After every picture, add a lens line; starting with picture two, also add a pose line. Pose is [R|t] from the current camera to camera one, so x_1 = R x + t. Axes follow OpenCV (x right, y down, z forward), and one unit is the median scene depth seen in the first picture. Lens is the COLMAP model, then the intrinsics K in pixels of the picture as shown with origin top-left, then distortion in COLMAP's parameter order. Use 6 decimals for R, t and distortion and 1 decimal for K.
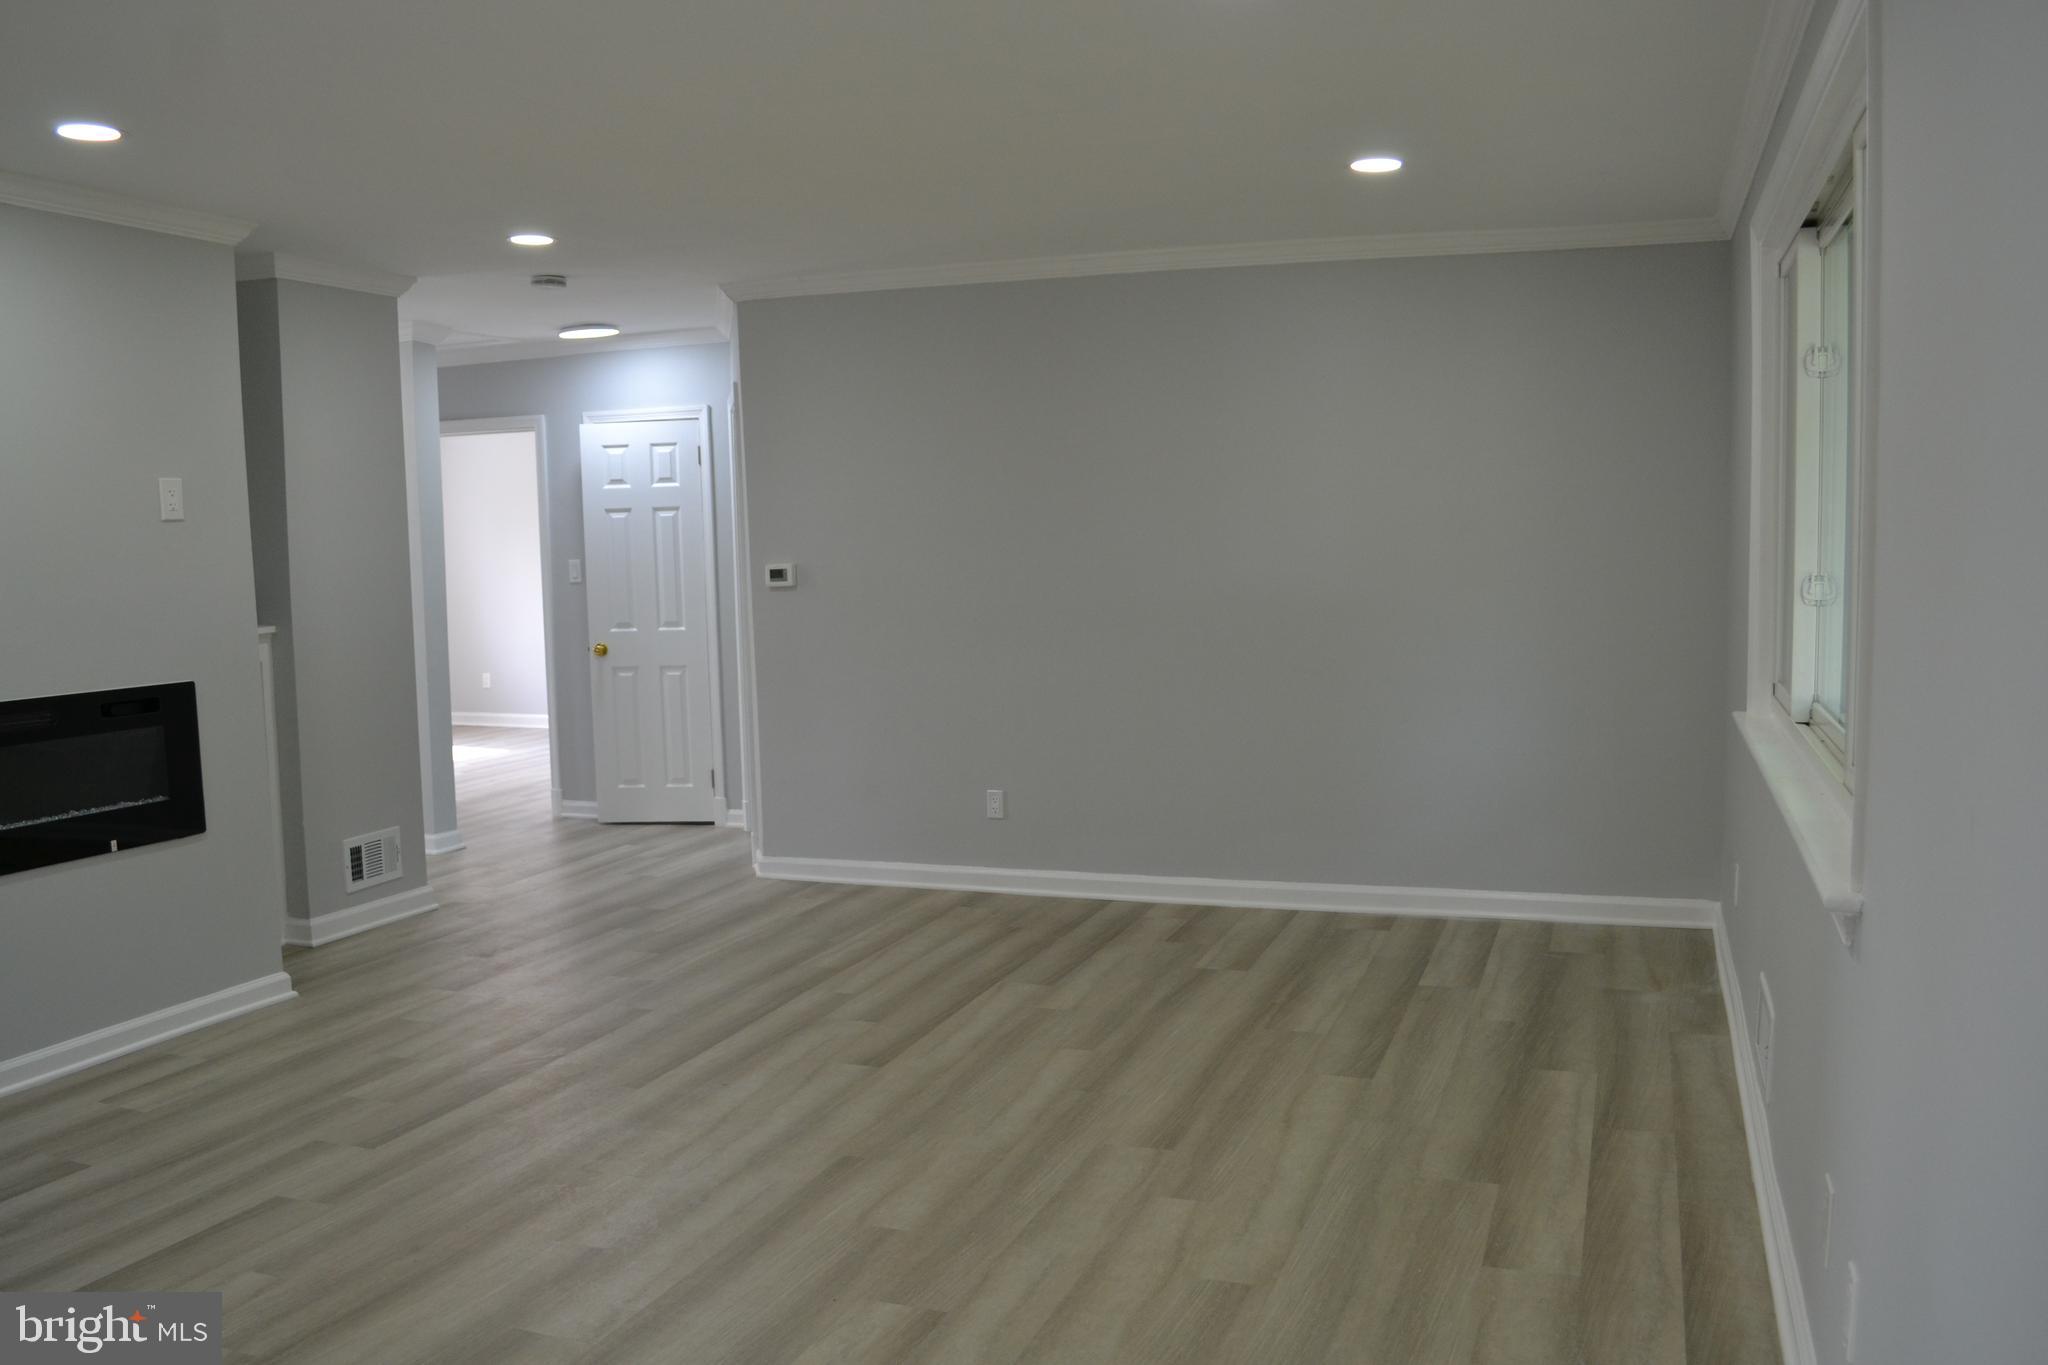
lens RADIAL K [[1635.0, 0, 1011.4], [0, 1635.0, 686.6], [0, 0, 1]] dist [-0.081029, 0.008120]
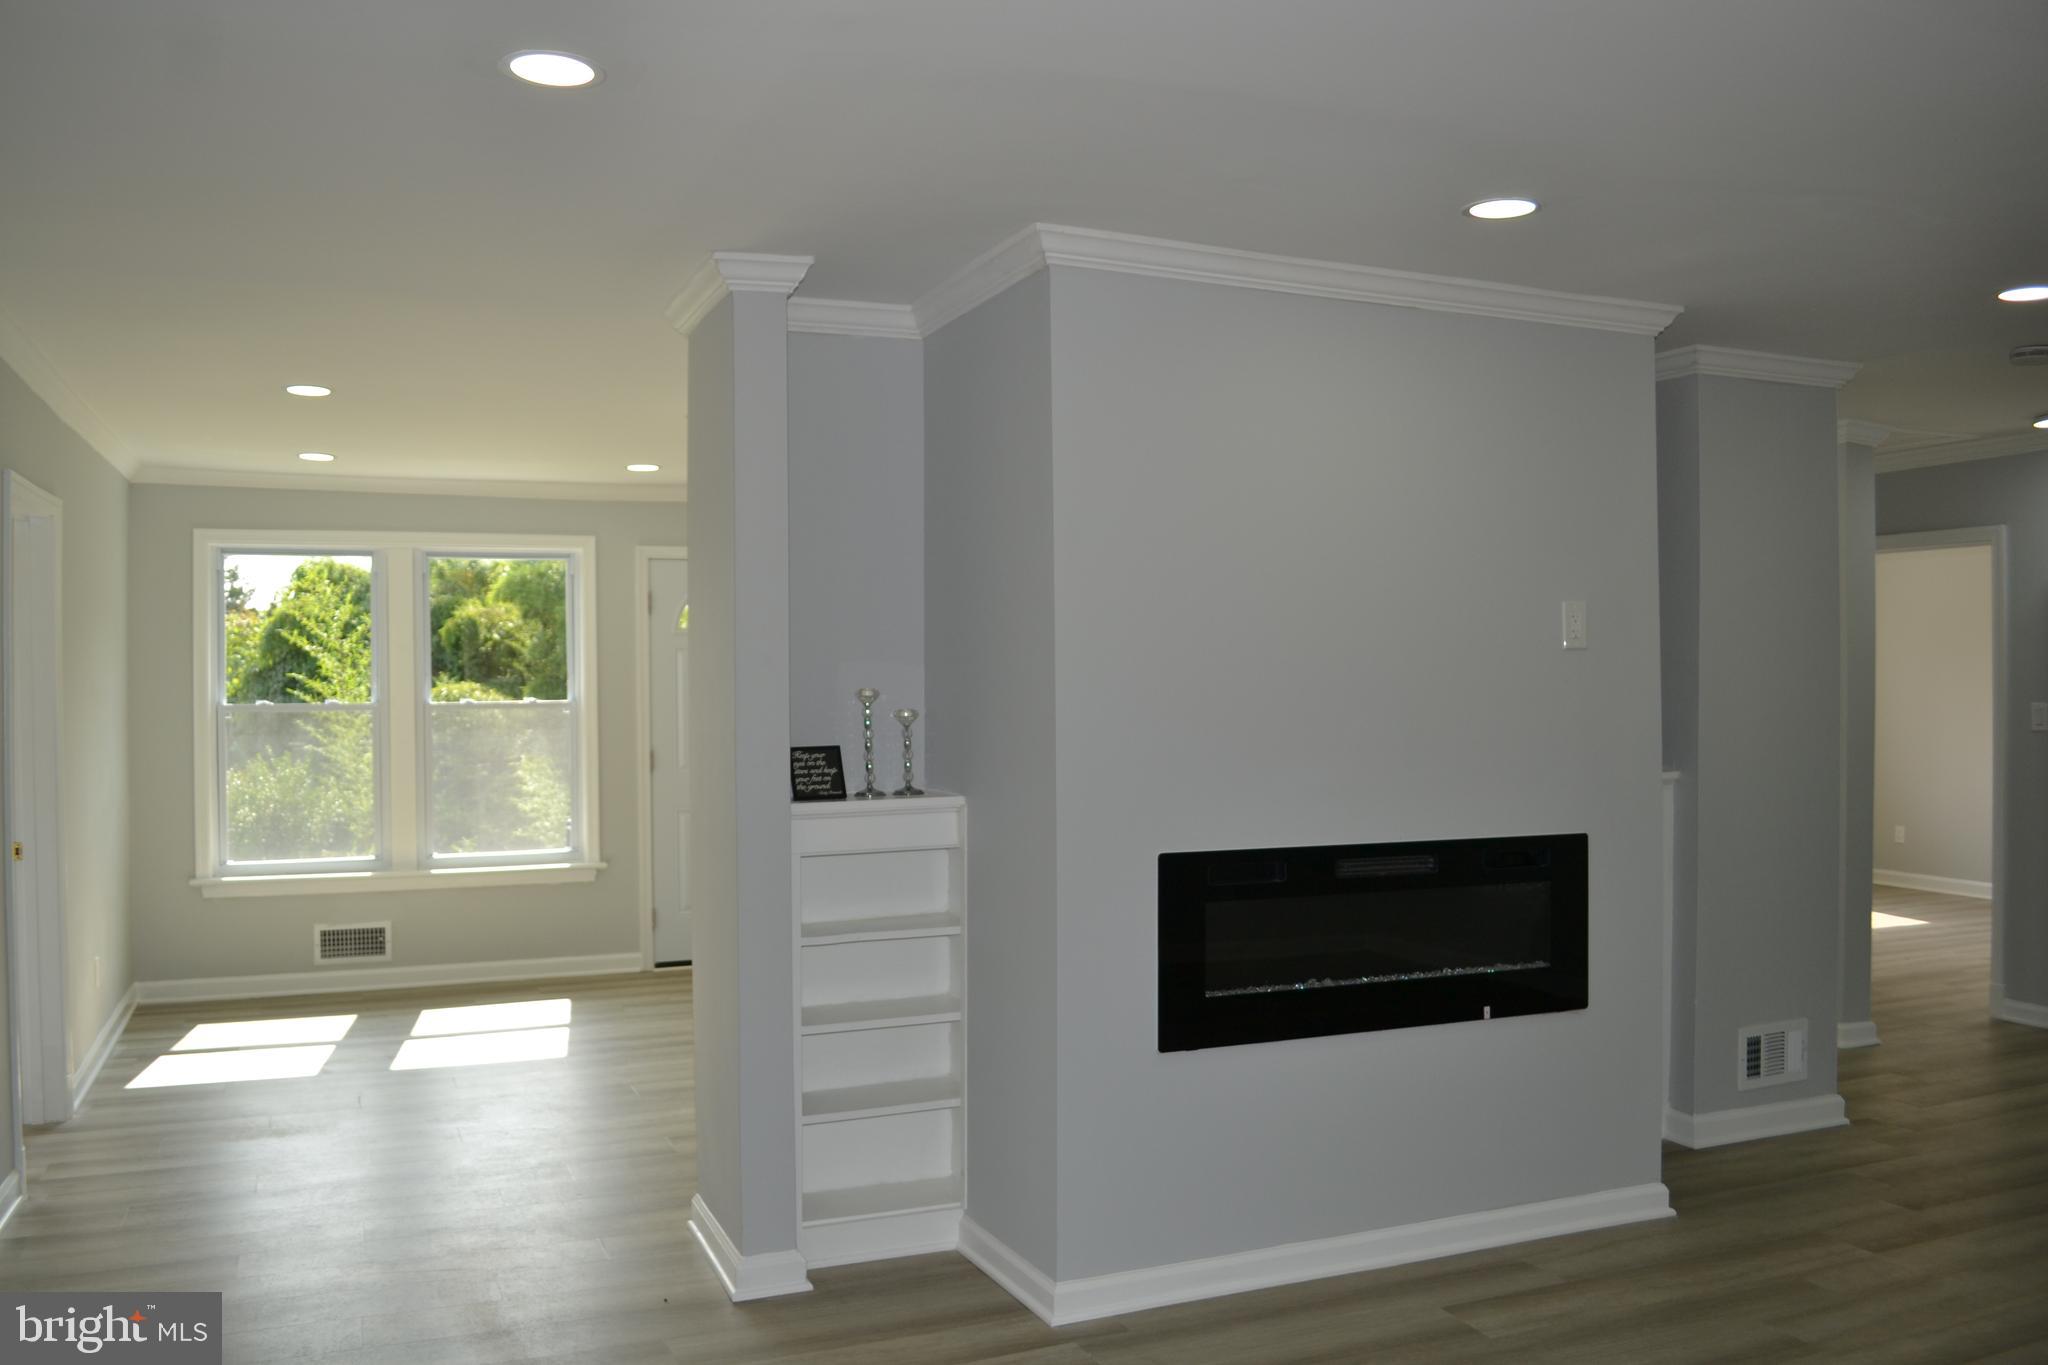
lens RADIAL K [[1635.0, 0, 1011.4], [0, 1635.0, 686.6], [0, 0, 1]] dist [-0.081029, 0.008120]
pose [[0.689028, 0.022111, -0.724397, -0.074552], [-0.078520, 0.995928, -0.044288, -0.015855], [0.720469, 0.087395, 0.687959, 0.133115]]
